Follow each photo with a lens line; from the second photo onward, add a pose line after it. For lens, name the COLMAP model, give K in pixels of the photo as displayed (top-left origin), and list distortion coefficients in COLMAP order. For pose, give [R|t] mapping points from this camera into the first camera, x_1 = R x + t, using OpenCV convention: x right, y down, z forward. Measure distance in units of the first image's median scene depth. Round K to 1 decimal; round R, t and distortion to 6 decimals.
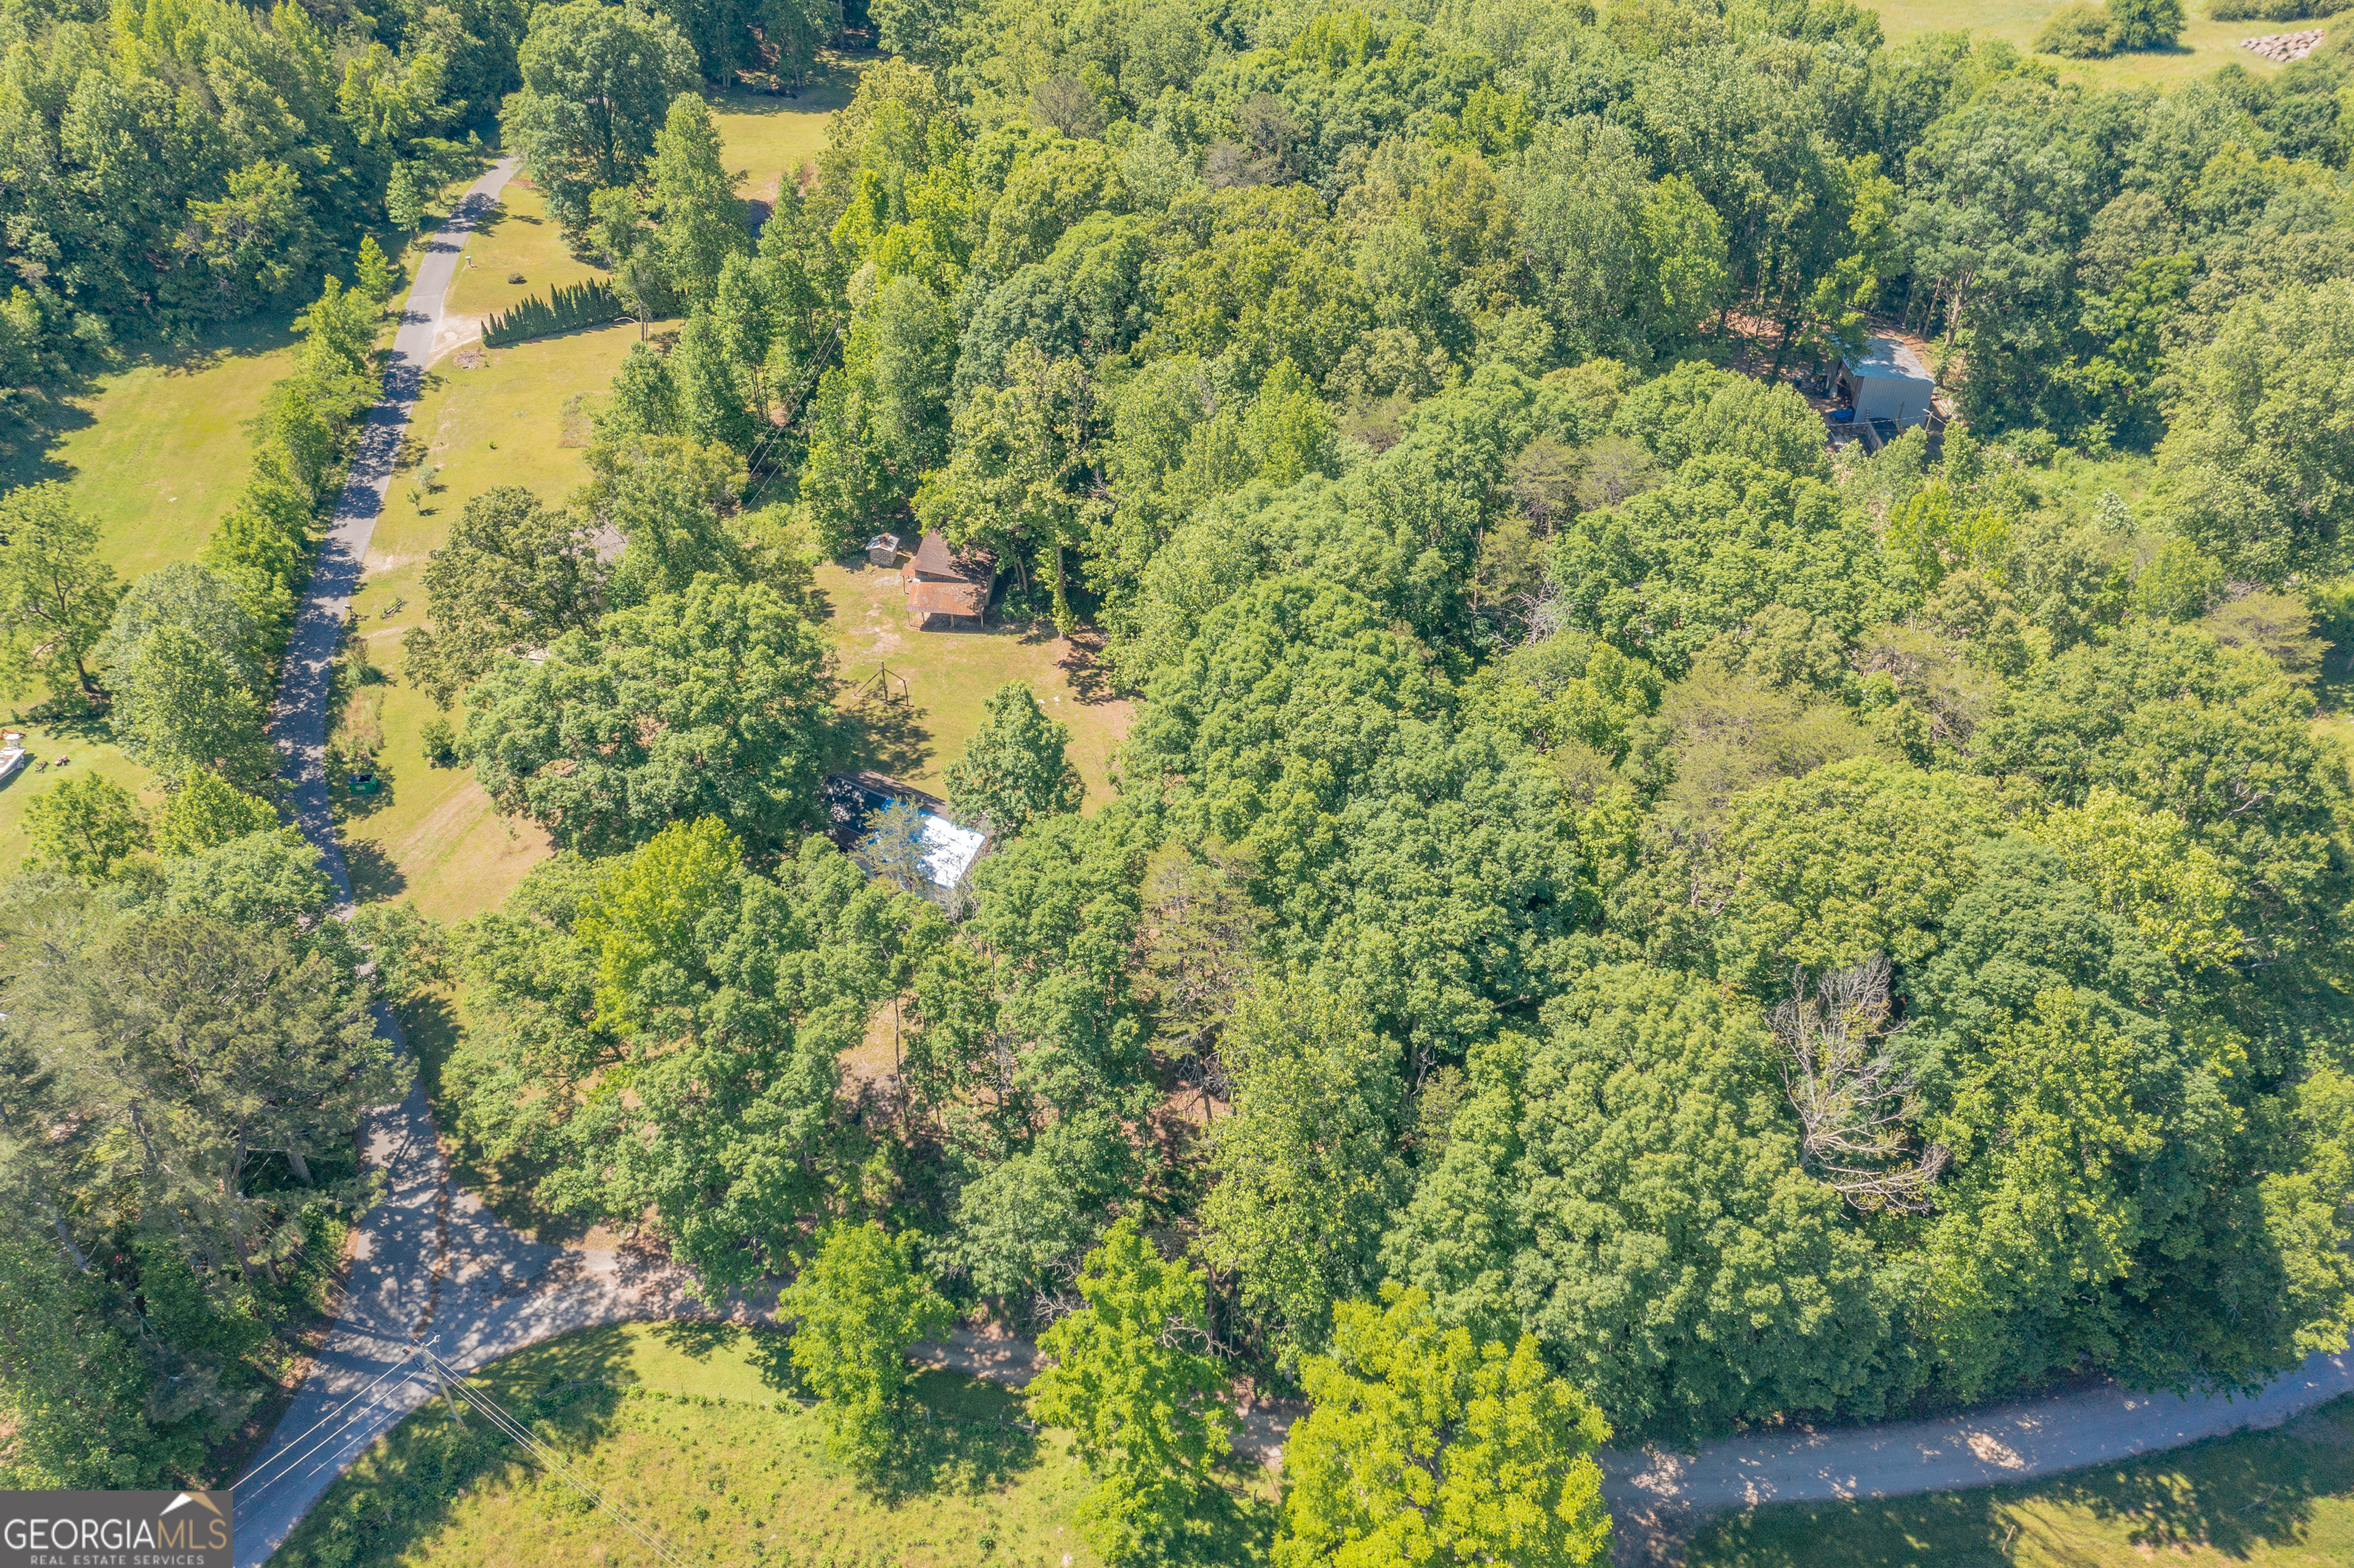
lens RADIAL K [[1852.8, 0, 1169.3], [0, 1852.8, 781.0], [0, 0, 1]] dist [0.010010, 0.000867]
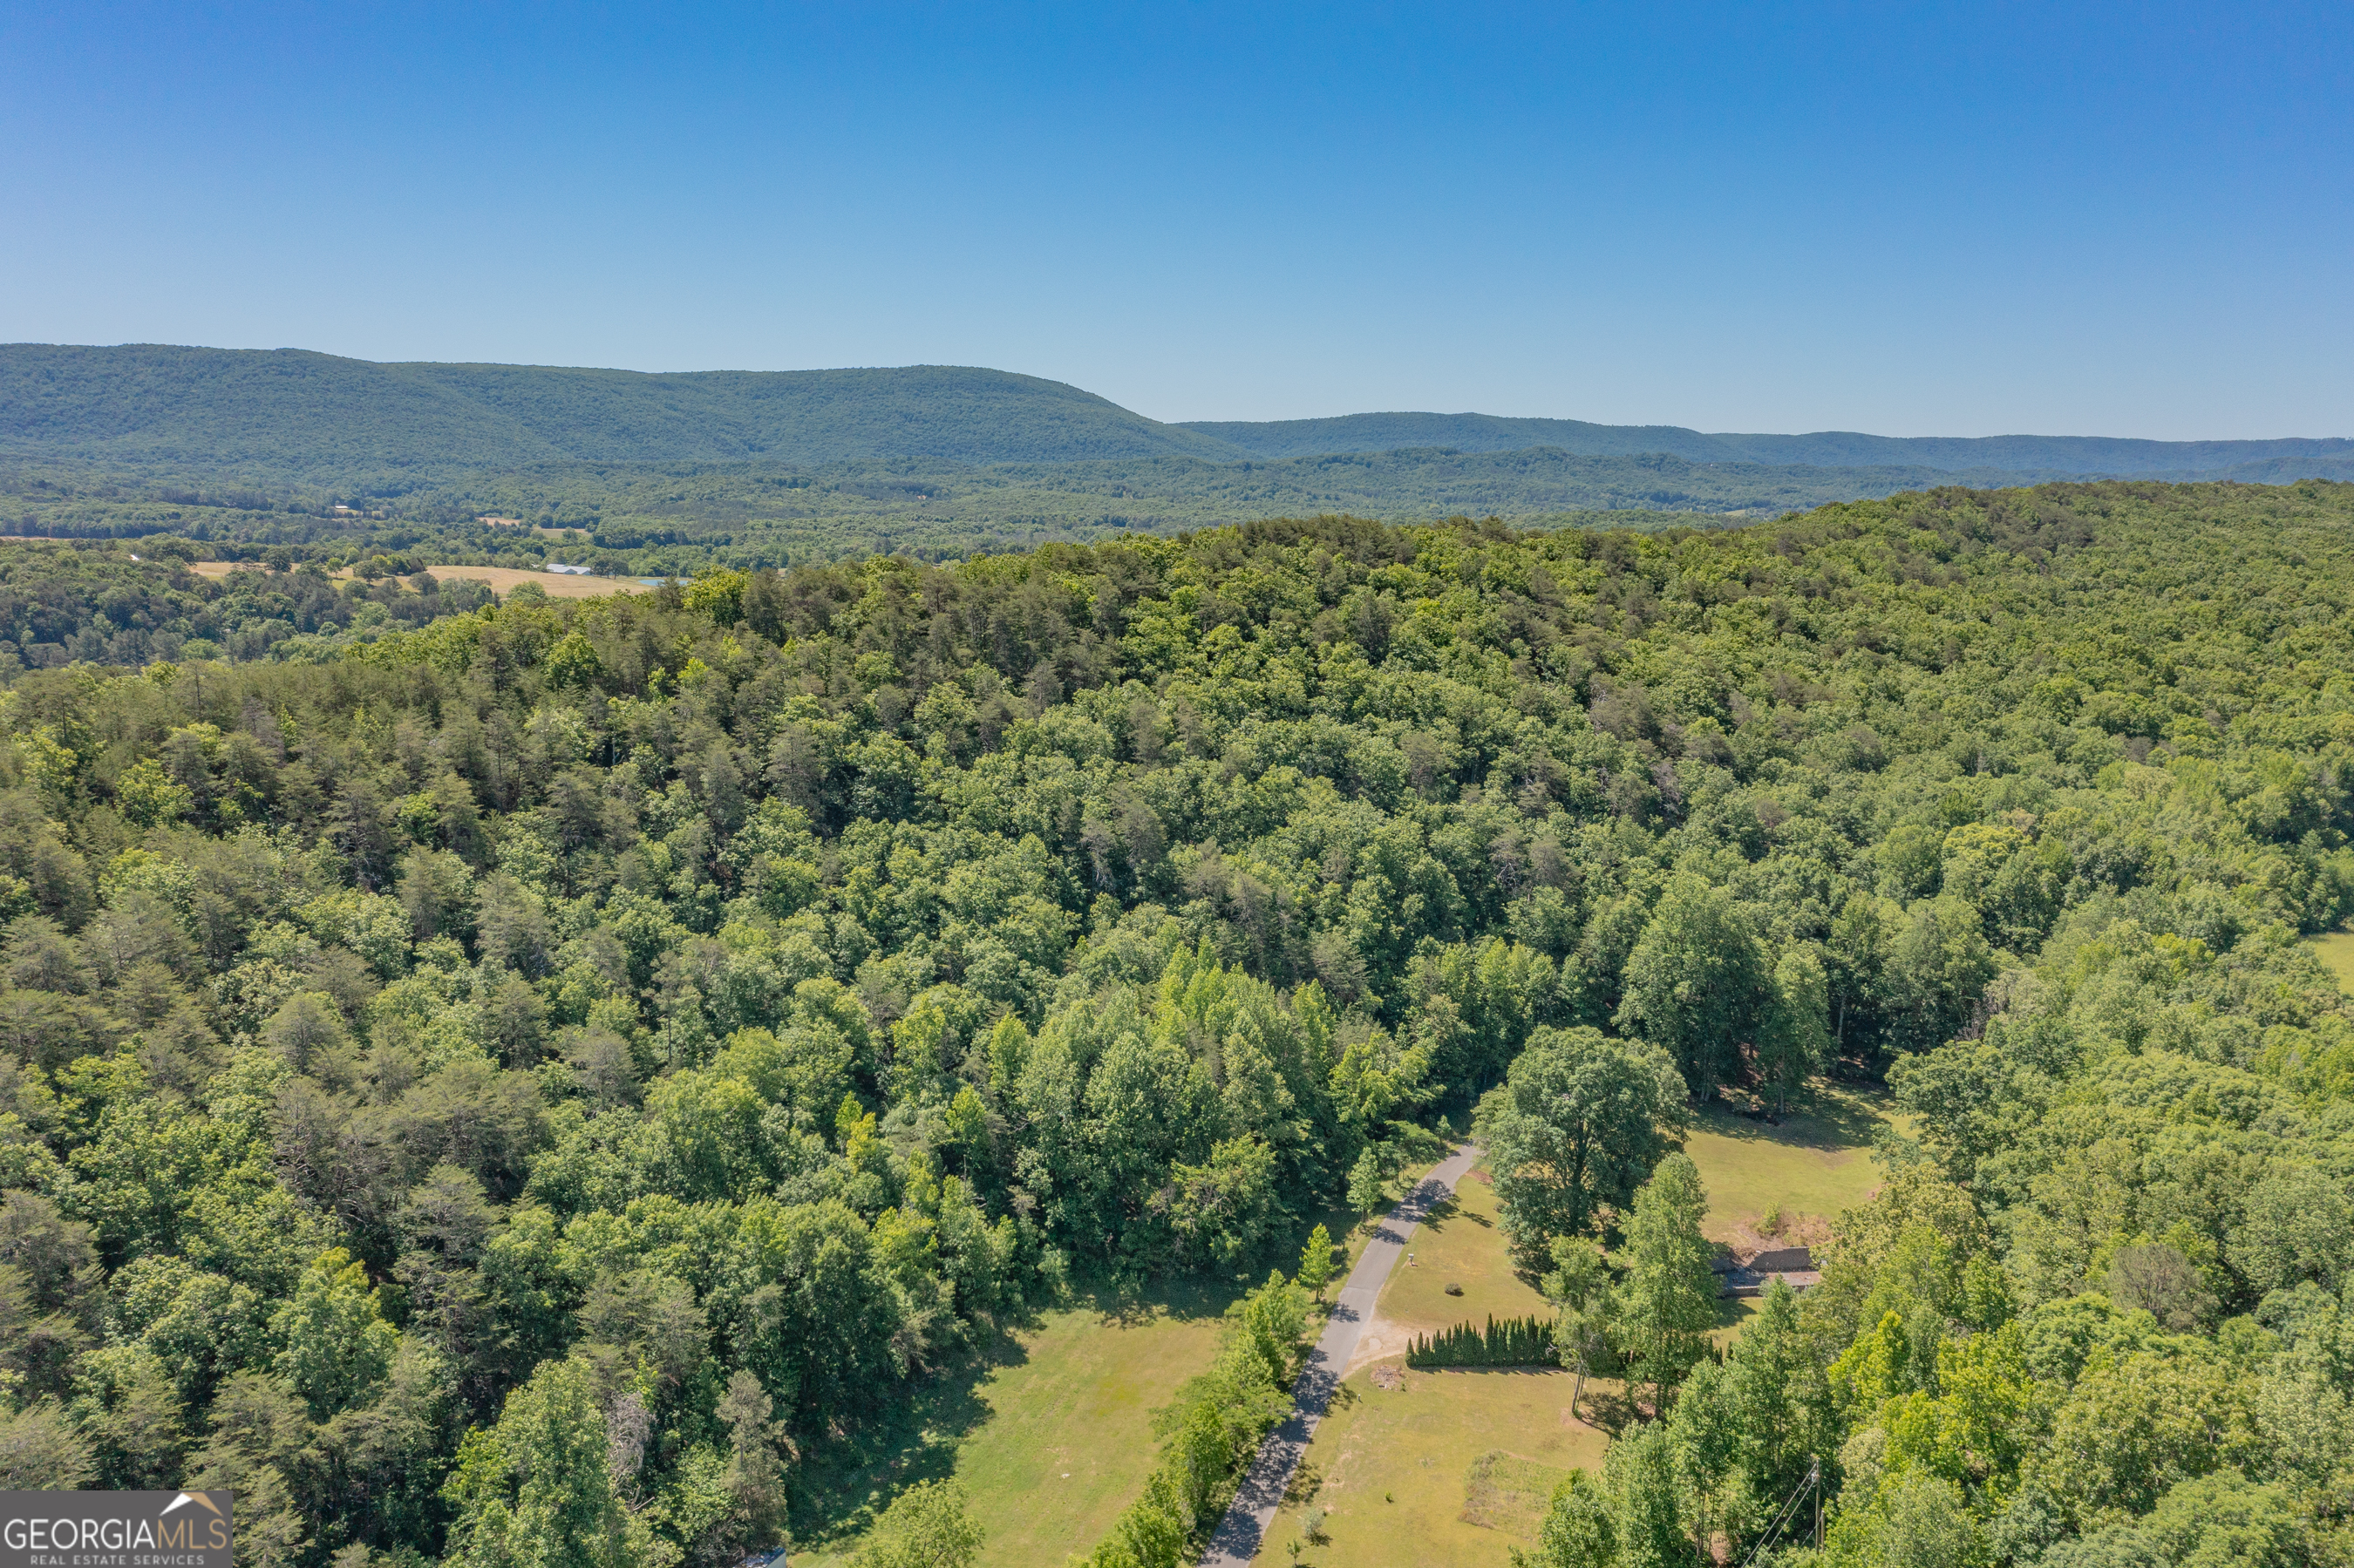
lens RADIAL K [[1863.4, 0, 1175.5], [0, 1863.4, 769.4], [0, 0, 1]] dist [0.013473, 0.007739]
pose [[0.878927, 0.085986, -0.469141, -0.067368], [-0.292282, 0.874387, -0.387323, -0.116412], [0.376907, 0.477550, 0.793655, 0.085375]]
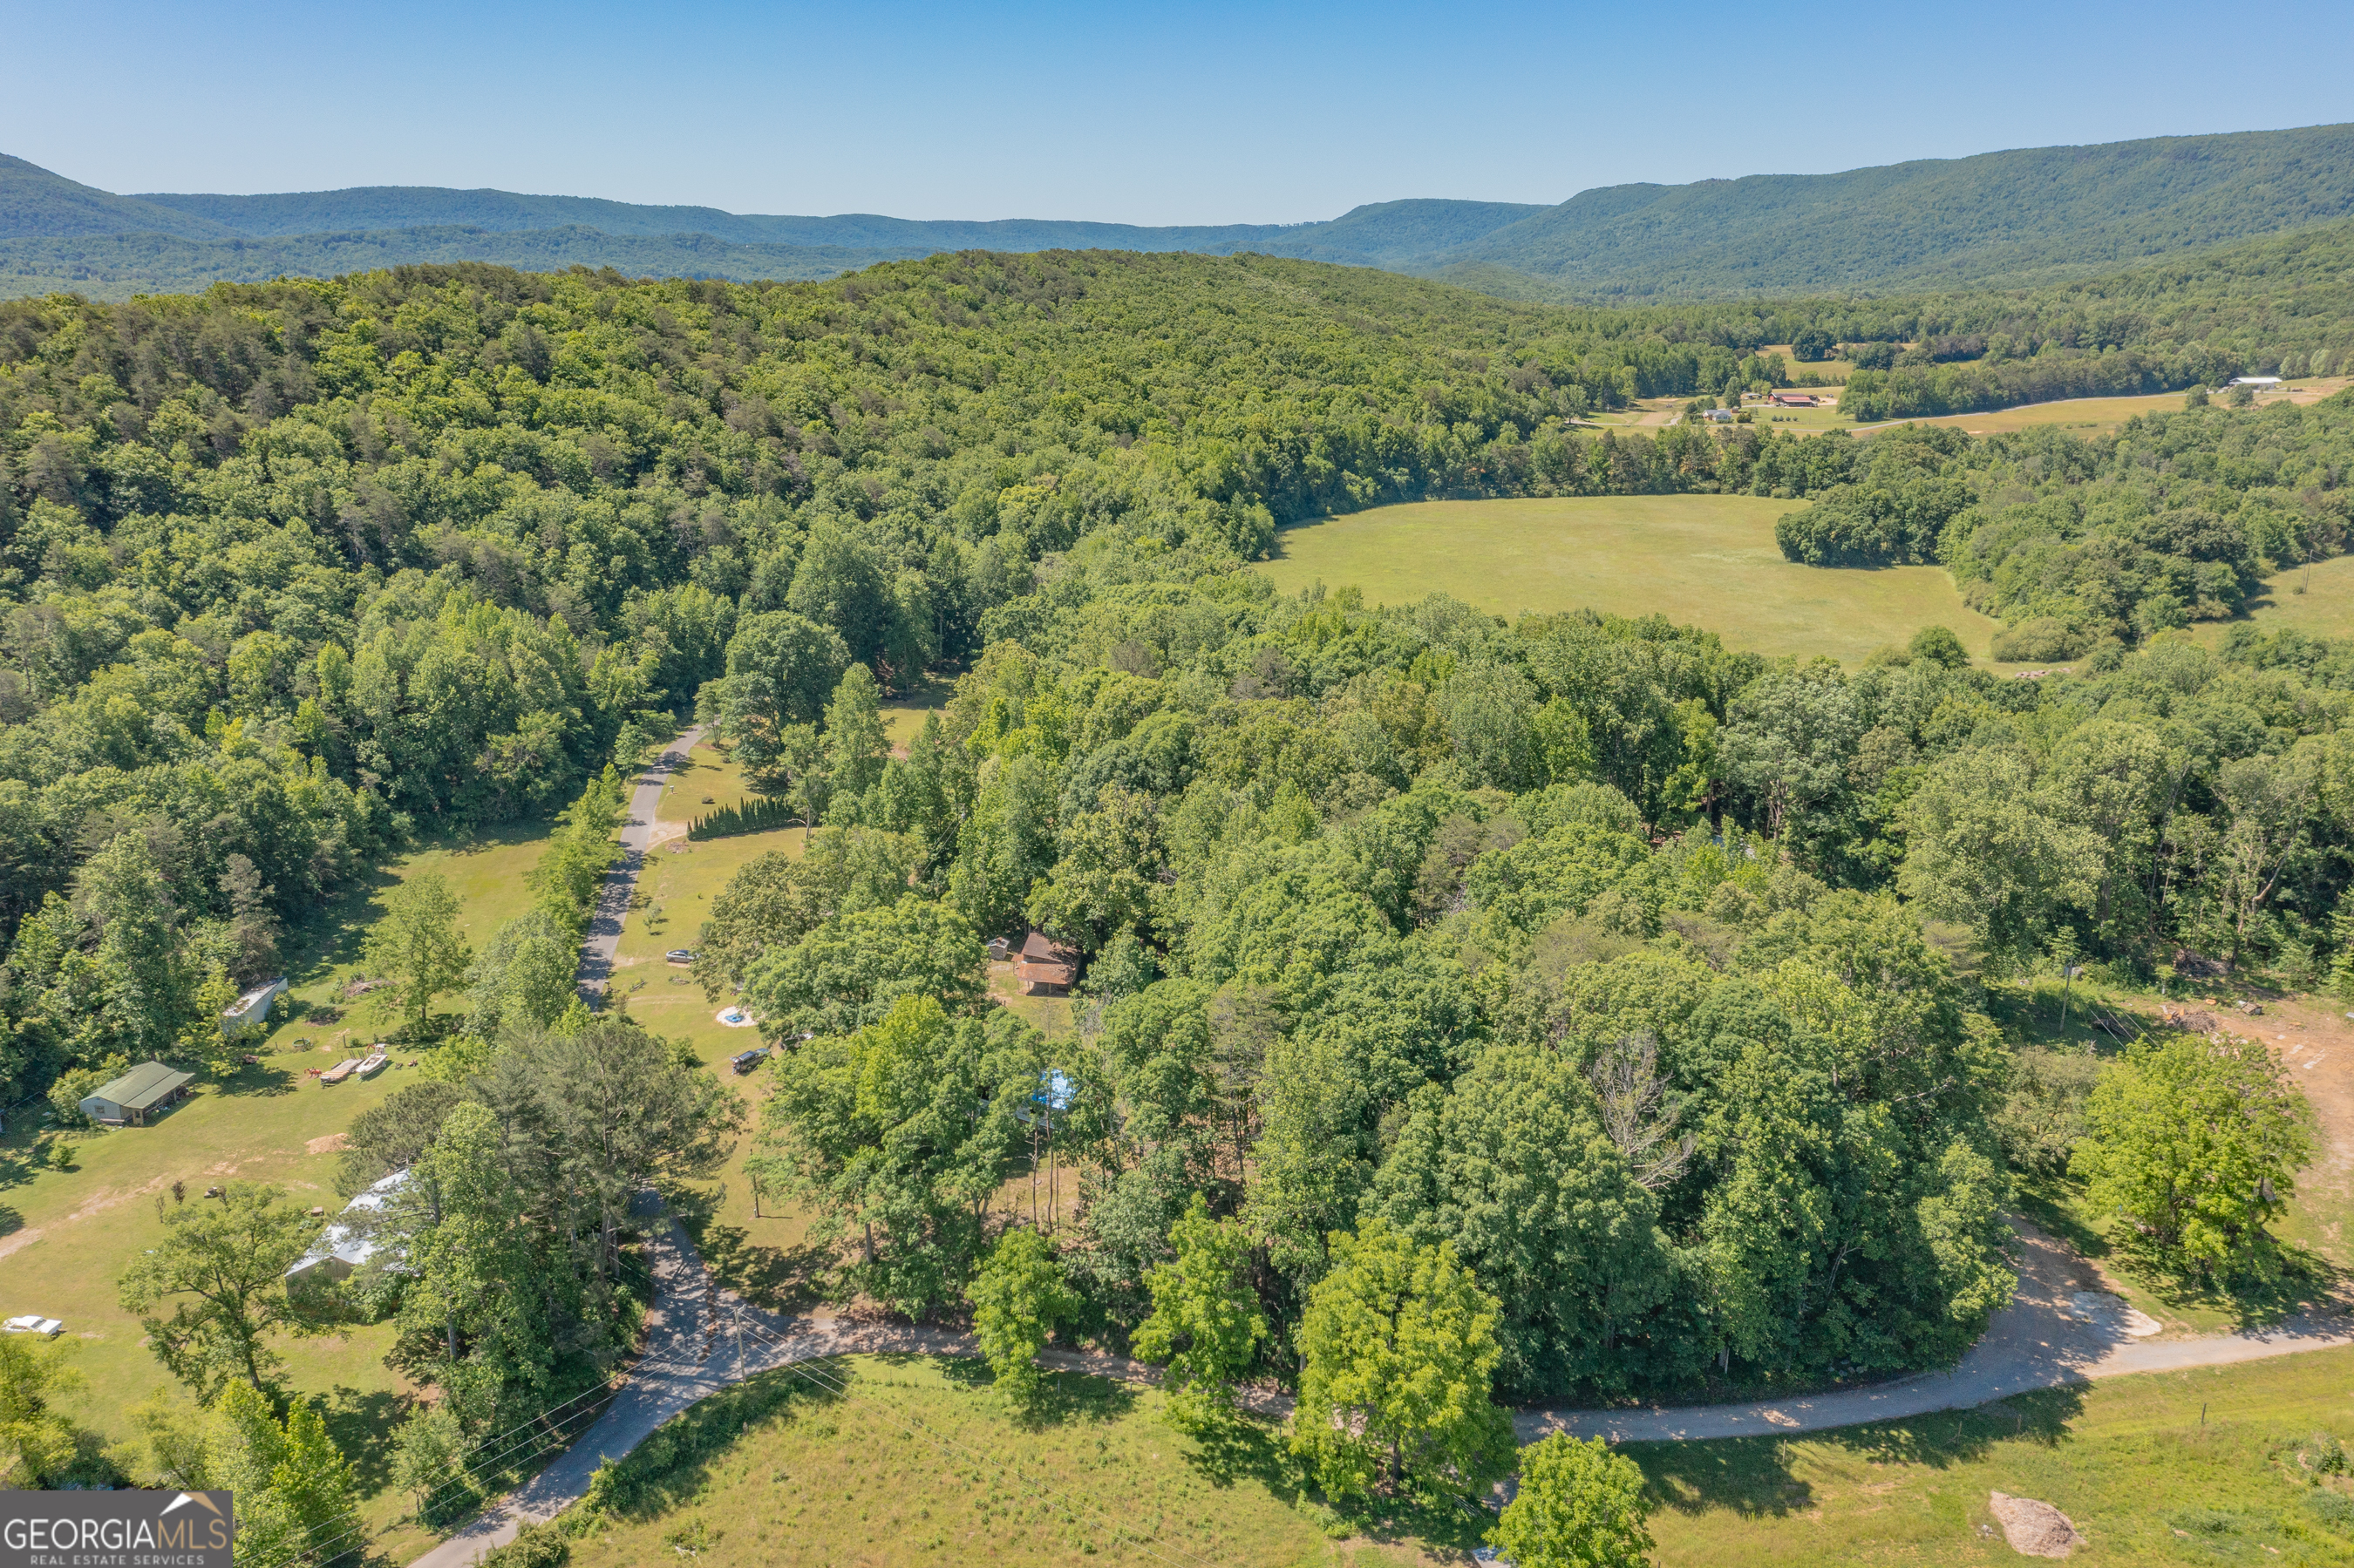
lens RADIAL K [[1852.8, 0, 1169.3], [0, 1852.8, 781.0], [0, 0, 1]] dist [0.010010, 0.000867]
pose [[0.999958, 0.009003, -0.001418, -0.024482], [-0.008922, 0.935016, -0.354494, 0.229962], [-0.001865, 0.354492, 0.935057, -0.308737]]
